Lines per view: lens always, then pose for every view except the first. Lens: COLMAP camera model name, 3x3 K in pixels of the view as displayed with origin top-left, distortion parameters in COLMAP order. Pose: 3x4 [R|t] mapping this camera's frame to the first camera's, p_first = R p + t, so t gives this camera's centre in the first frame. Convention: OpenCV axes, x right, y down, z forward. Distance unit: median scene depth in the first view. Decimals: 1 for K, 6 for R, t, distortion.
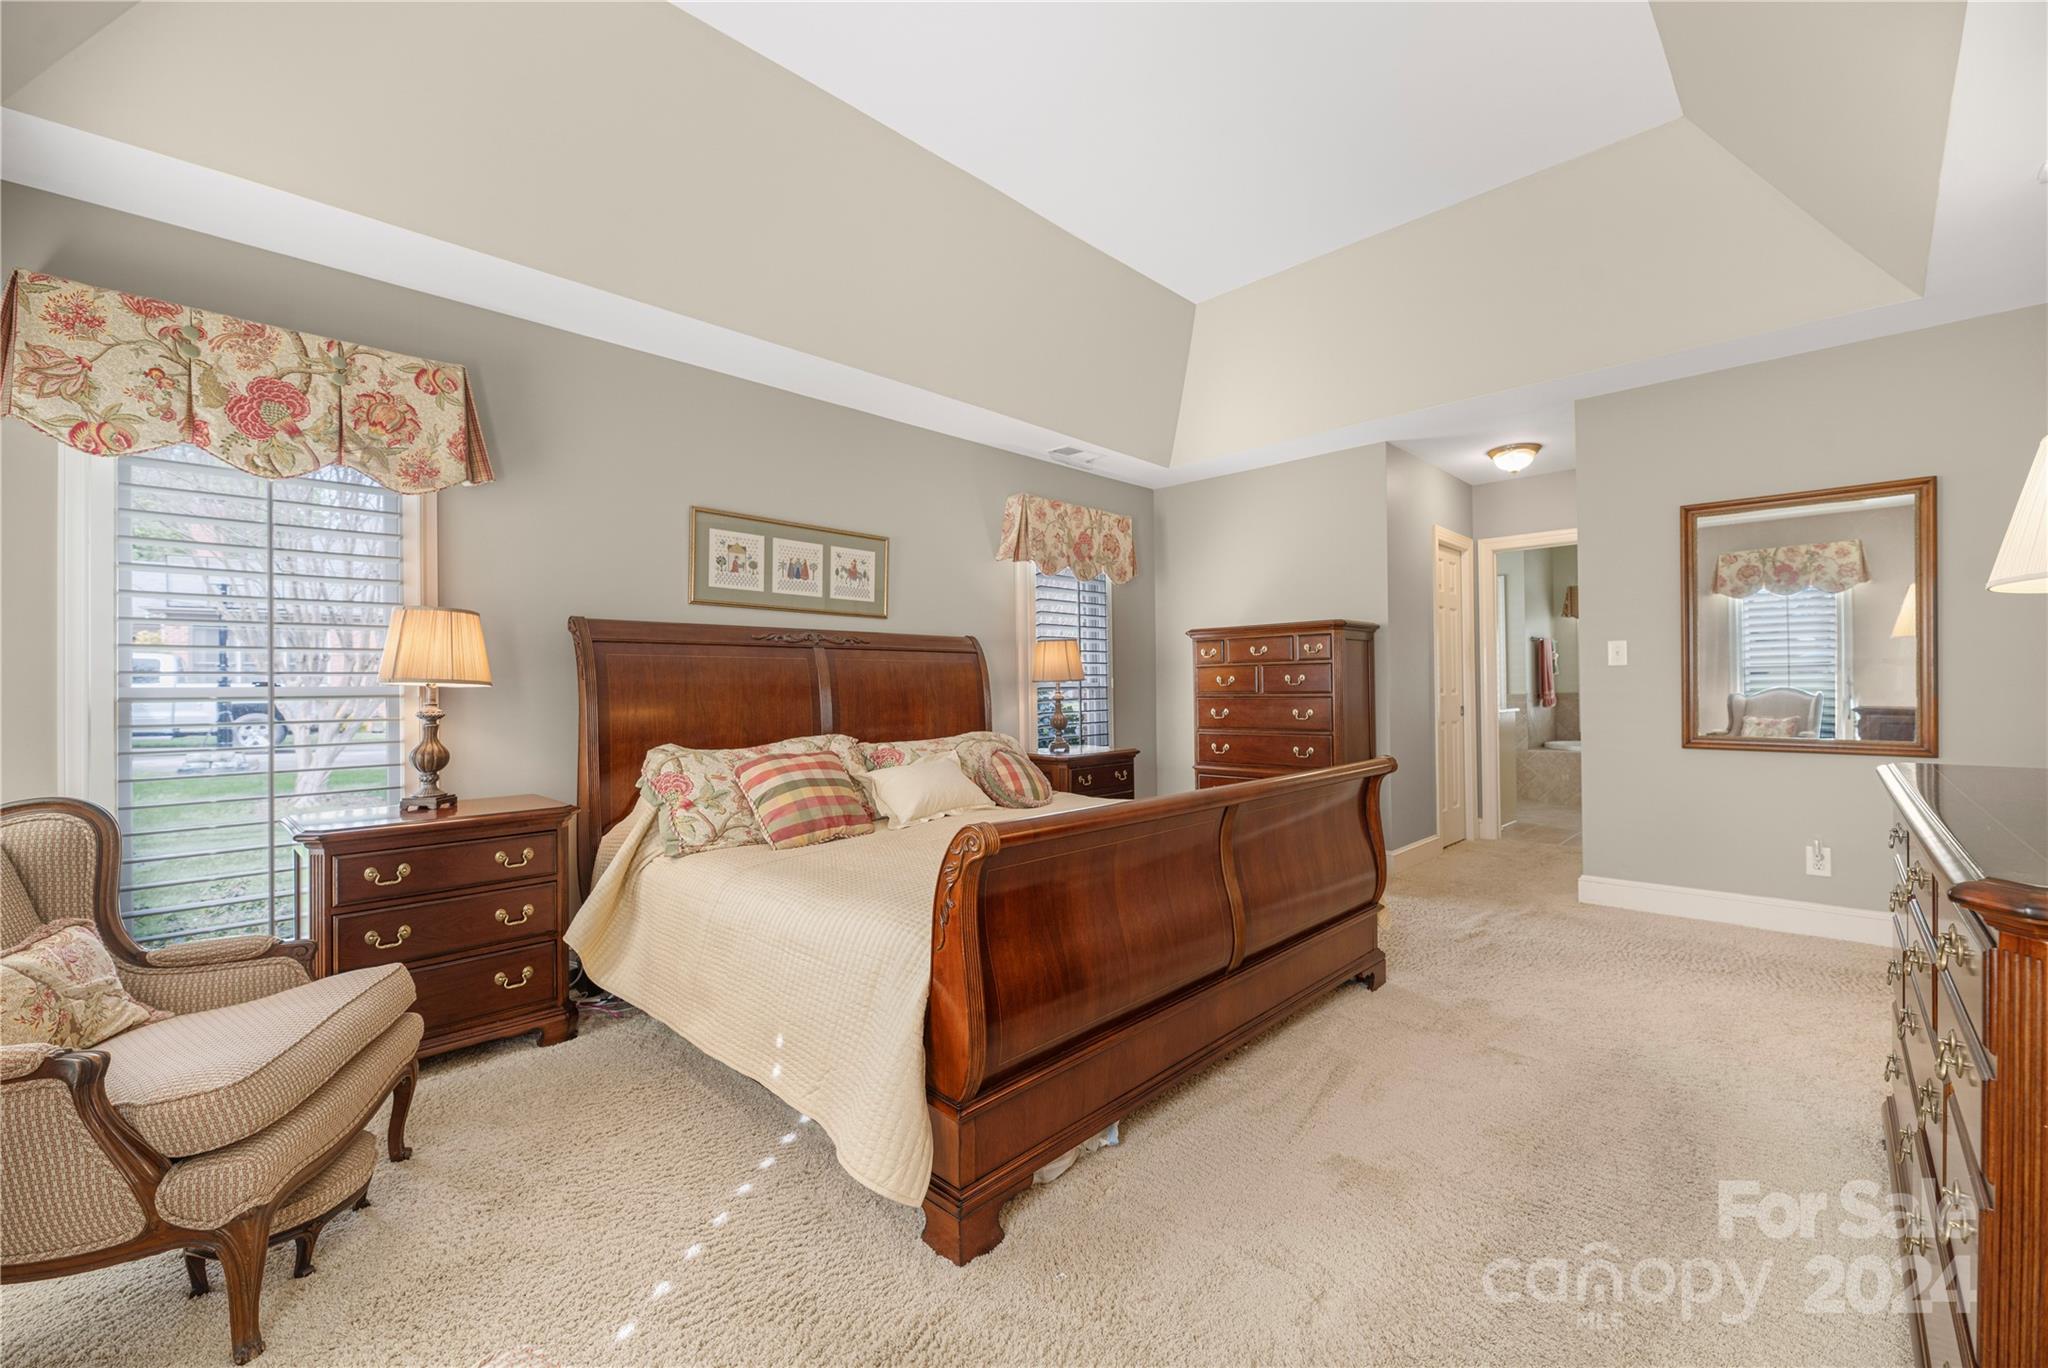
lens RADIAL K [[827.0, 0, 1027.1], [0, 827.0, 685.0], [0, 0, 1]] dist [-0.003219, -0.002502]
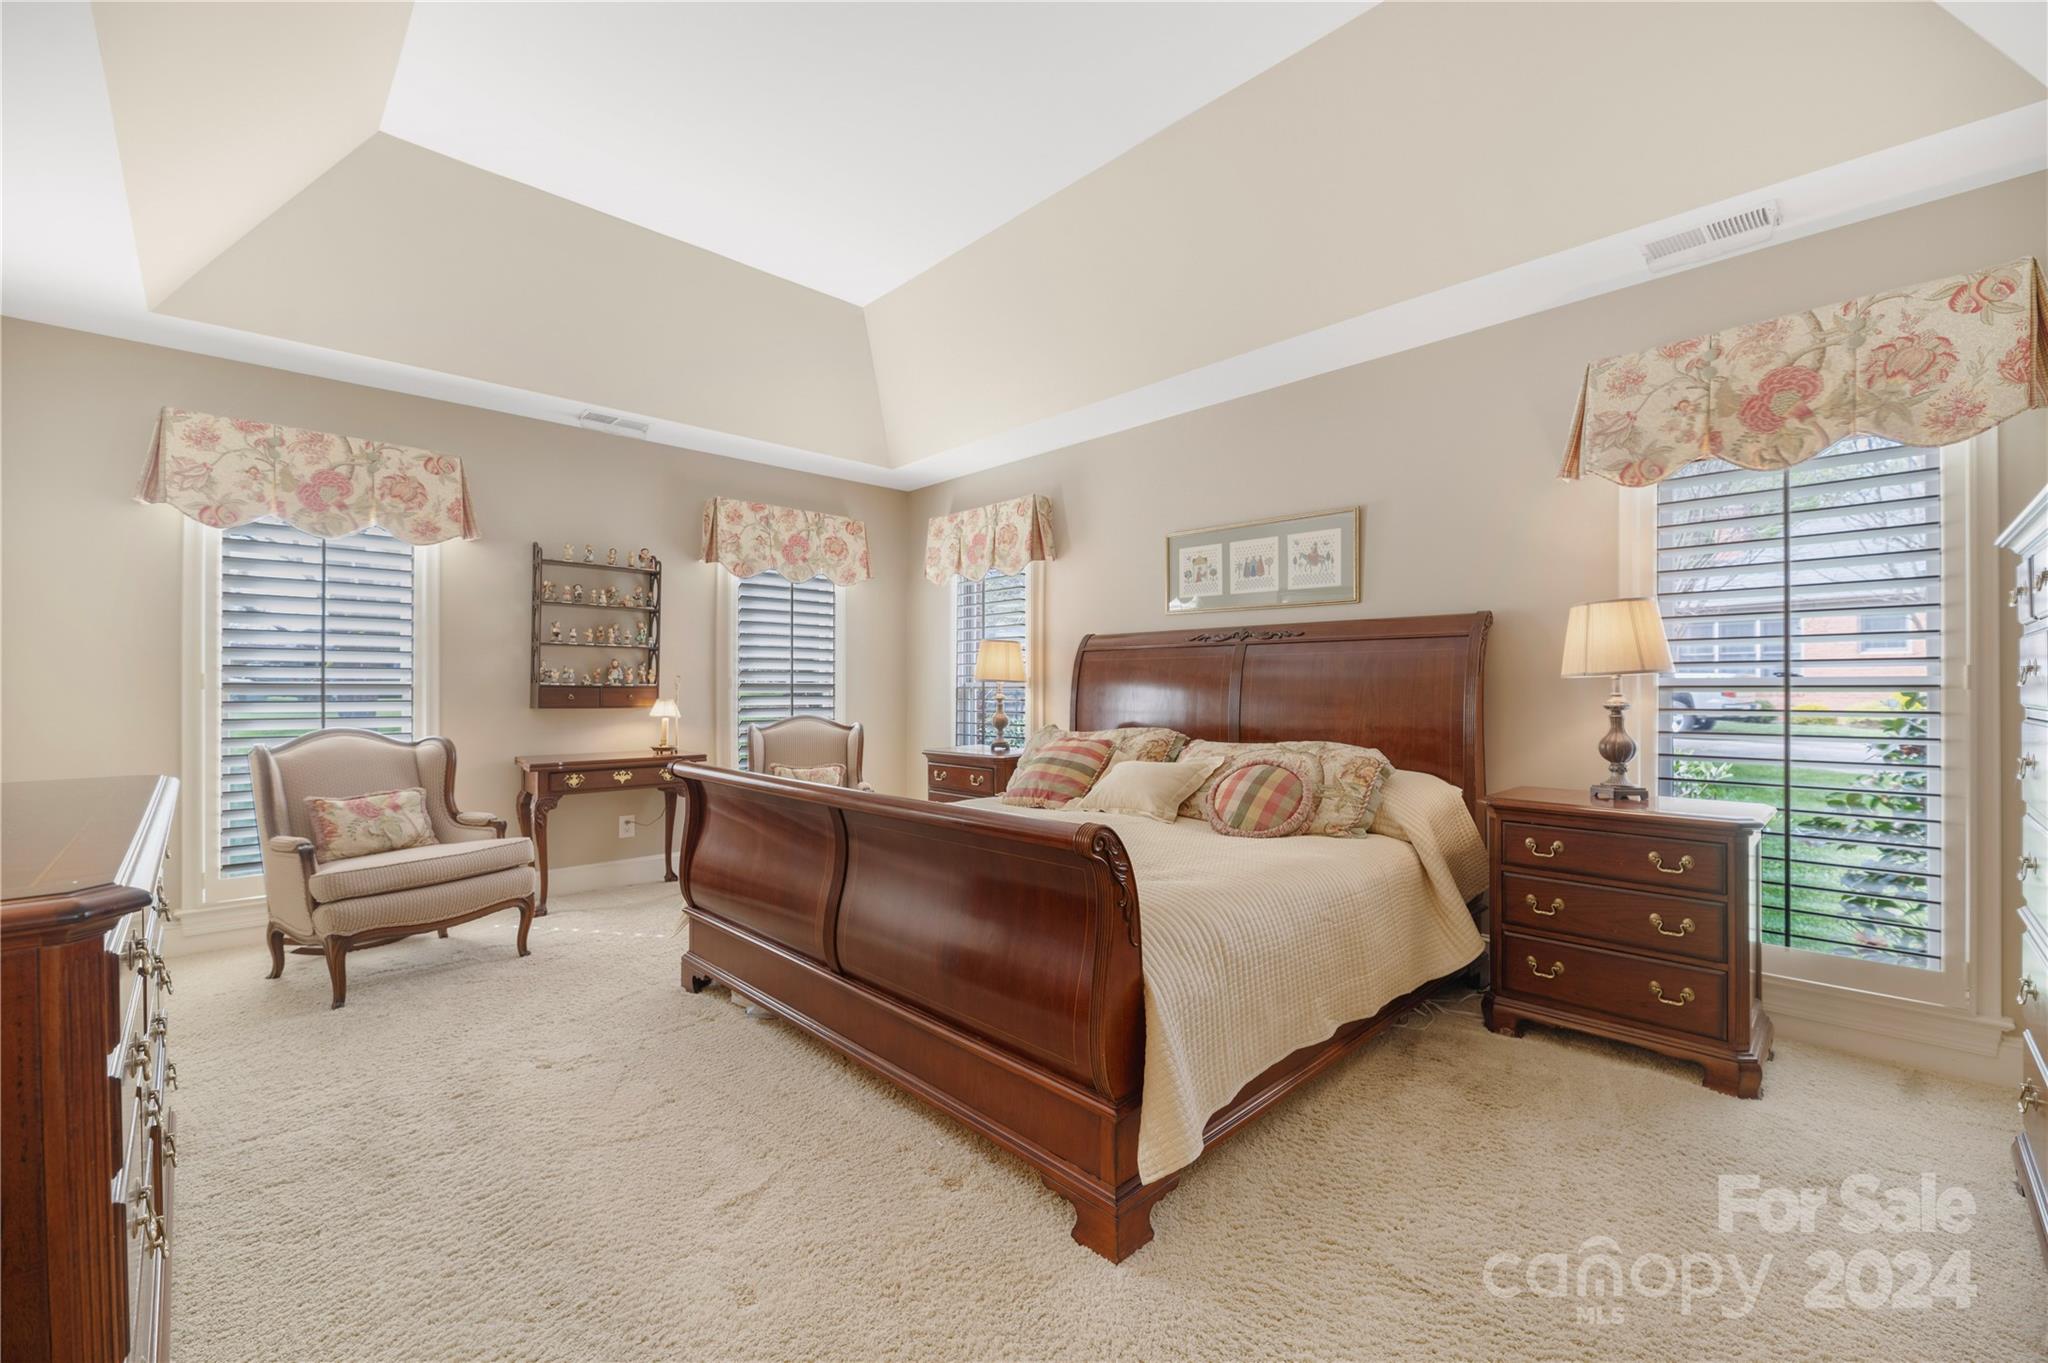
lens RADIAL K [[811.6, 0, 1023.3], [0, 811.6, 688.2], [0, 0, 1]] dist [-0.004485, -0.000714]
pose [[-0.007639, 0.012125, -0.999897, 0.284128], [0.006479, 0.999906, 0.012075, -0.002083], [0.999950, -0.006386, -0.007717, 0.285279]]
